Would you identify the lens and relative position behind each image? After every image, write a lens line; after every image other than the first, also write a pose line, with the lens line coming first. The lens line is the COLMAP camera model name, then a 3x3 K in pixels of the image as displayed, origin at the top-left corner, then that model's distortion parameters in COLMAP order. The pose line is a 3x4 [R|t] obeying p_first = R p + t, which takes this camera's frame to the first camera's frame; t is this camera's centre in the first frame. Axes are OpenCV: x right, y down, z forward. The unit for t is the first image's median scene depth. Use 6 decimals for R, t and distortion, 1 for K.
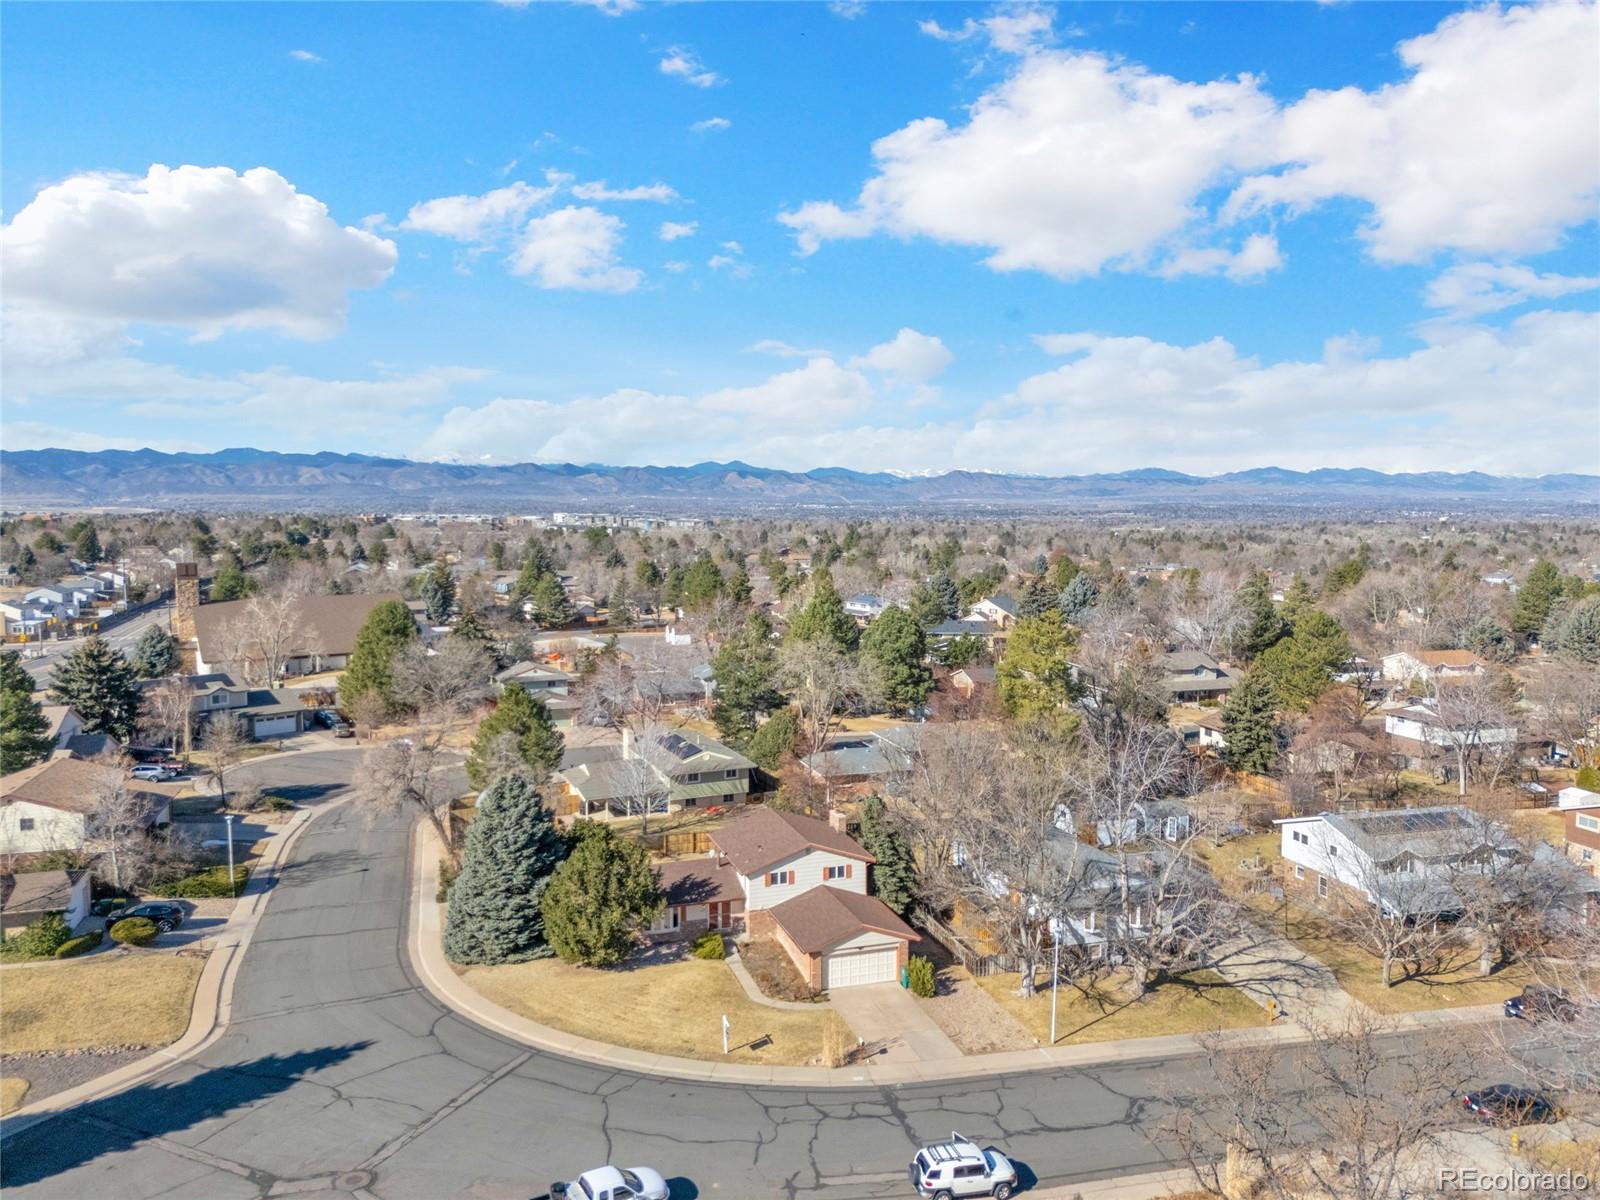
lens RADIAL K [[1172.3, 0, 802.3], [0, 1172.3, 589.8], [0, 0, 1]] dist [0.078105, -0.075617]
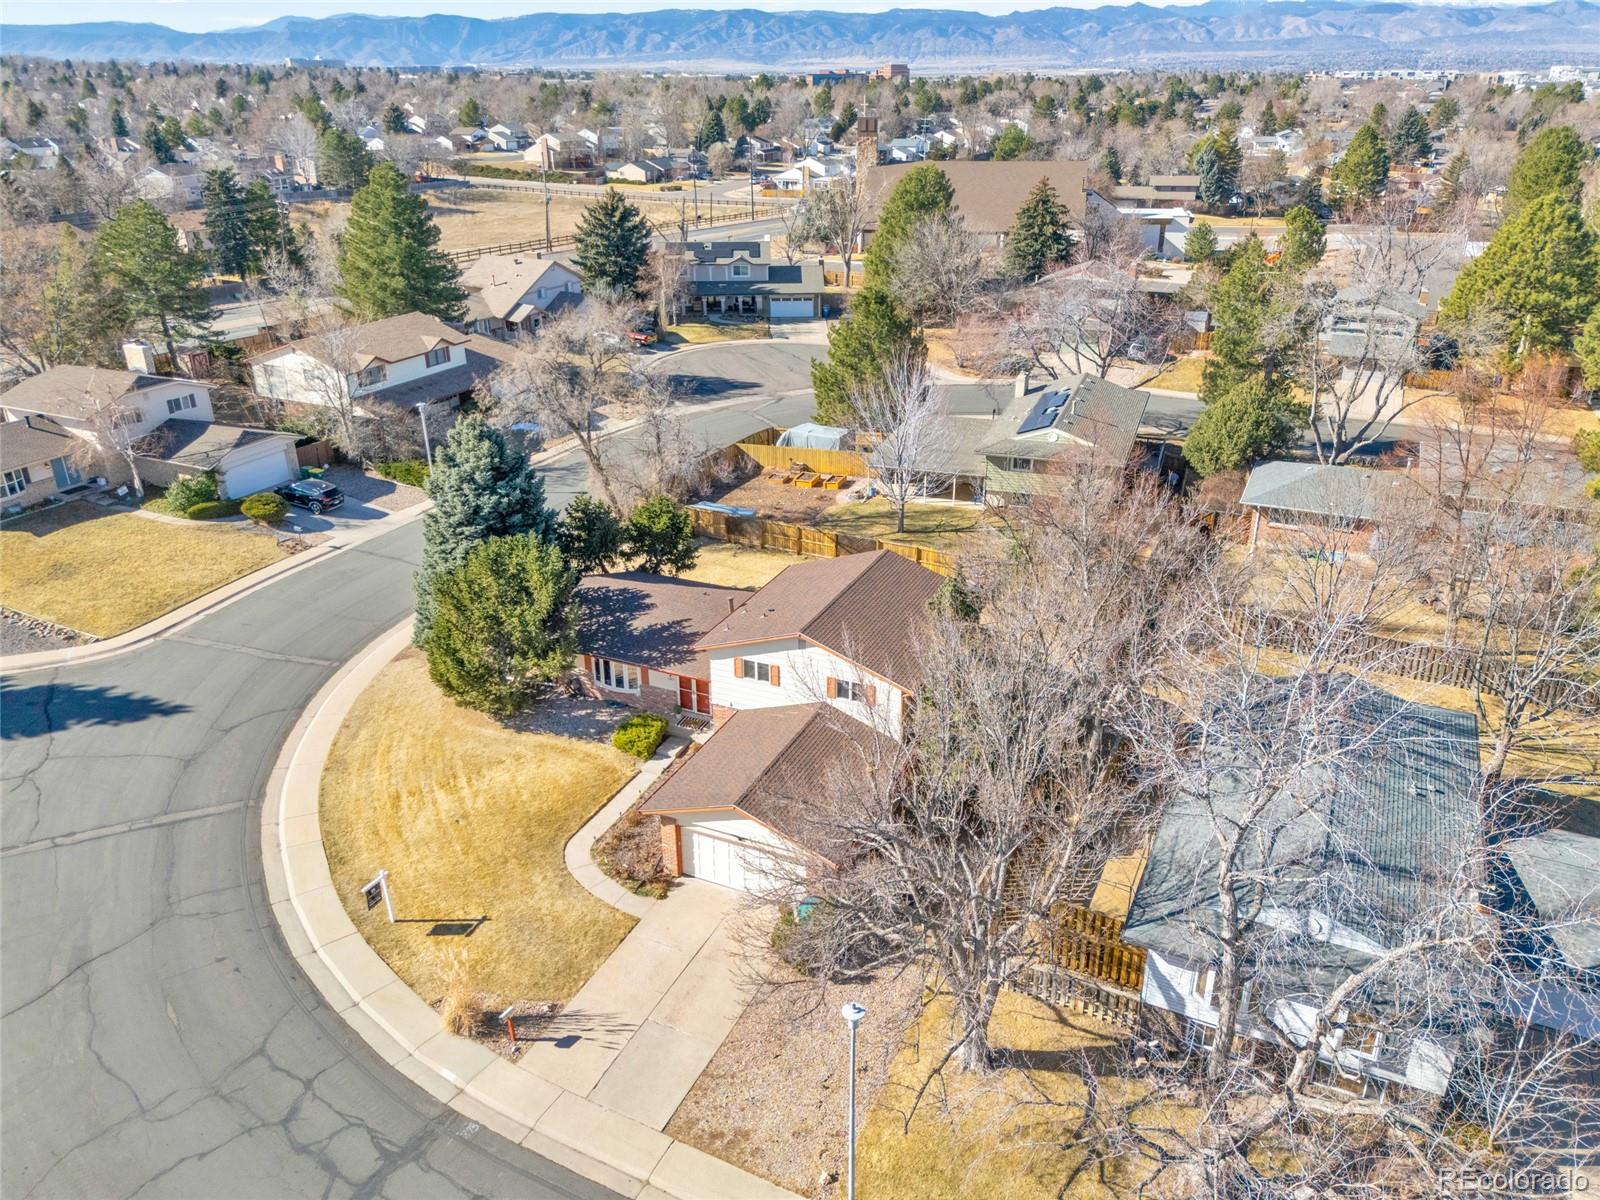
lens RADIAL K [[1172.3, 0, 802.5], [0, 1172.3, 604.5], [0, 0, 1]] dist [0.078105, -0.075617]
pose [[0.732333, 0.277286, -0.621933, 0.341713], [-0.044382, 0.930830, 0.362746, -0.003259], [0.679499, -0.238048, 0.693984, 0.581514]]
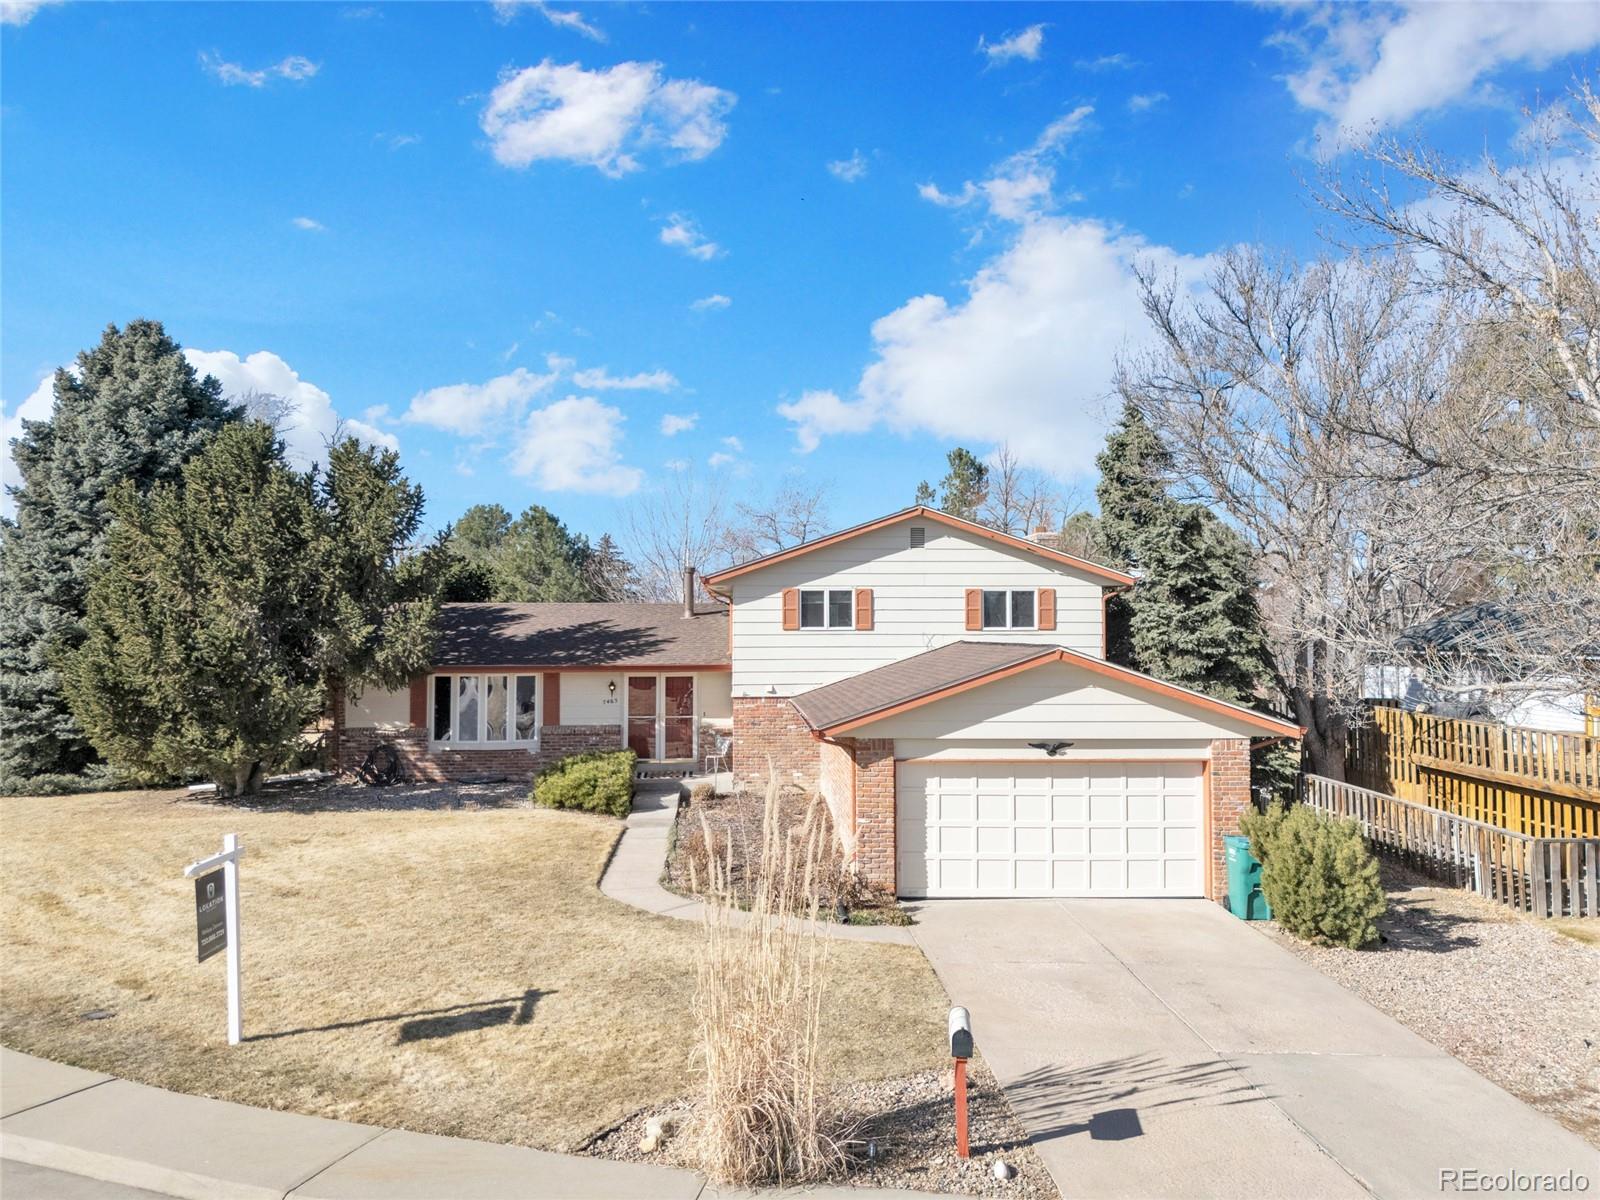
lens RADIAL K [[1172.3, 0, 799.7], [0, 1172.3, 609.3], [0, 0, 1]] dist [0.078105, -0.075617]
pose [[0.967896, -0.004892, -0.251304, 0.053351], [-0.019067, 0.995501, -0.092815, 0.263050], [0.250627, 0.094627, 0.963448, 0.647275]]
